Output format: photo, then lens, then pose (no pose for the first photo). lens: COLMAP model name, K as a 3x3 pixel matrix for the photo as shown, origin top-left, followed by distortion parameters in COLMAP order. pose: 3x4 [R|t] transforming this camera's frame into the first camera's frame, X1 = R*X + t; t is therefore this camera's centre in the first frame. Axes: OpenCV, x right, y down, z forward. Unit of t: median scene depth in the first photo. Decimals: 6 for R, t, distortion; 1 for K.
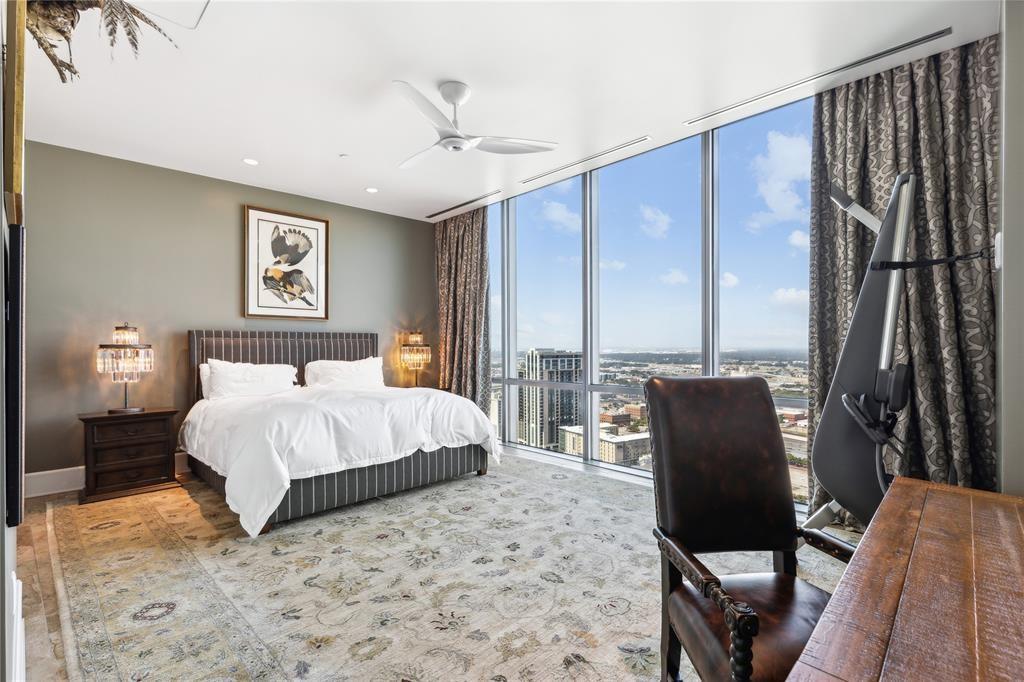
lens RADIAL K [[465.1, 0, 514.2], [0, 465.1, 345.7], [0, 0, 1]] dist [0.001020, -0.000055]
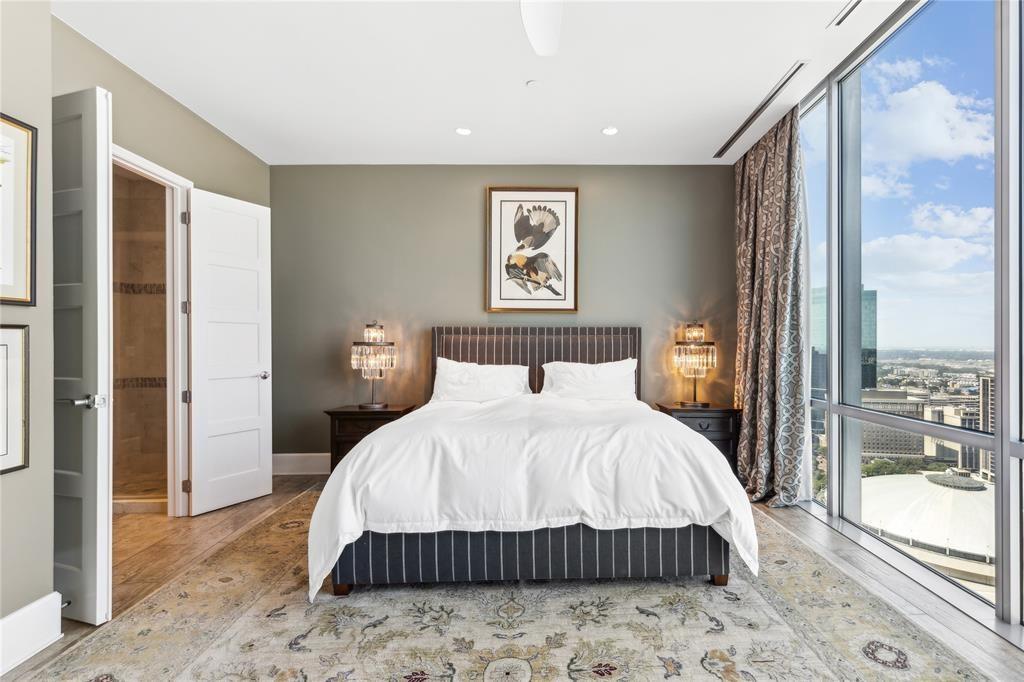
lens RADIAL K [[499.6, 0, 512.6], [0, 499.6, 344.0], [0, 0, 1]] dist [0.004079, 0.000044]
pose [[0.739437, 0.004022, -0.673214, 0.109373], [-0.001818, 0.999990, 0.003978, -0.002635], [0.673224, -0.001717, 0.739437, 0.309947]]
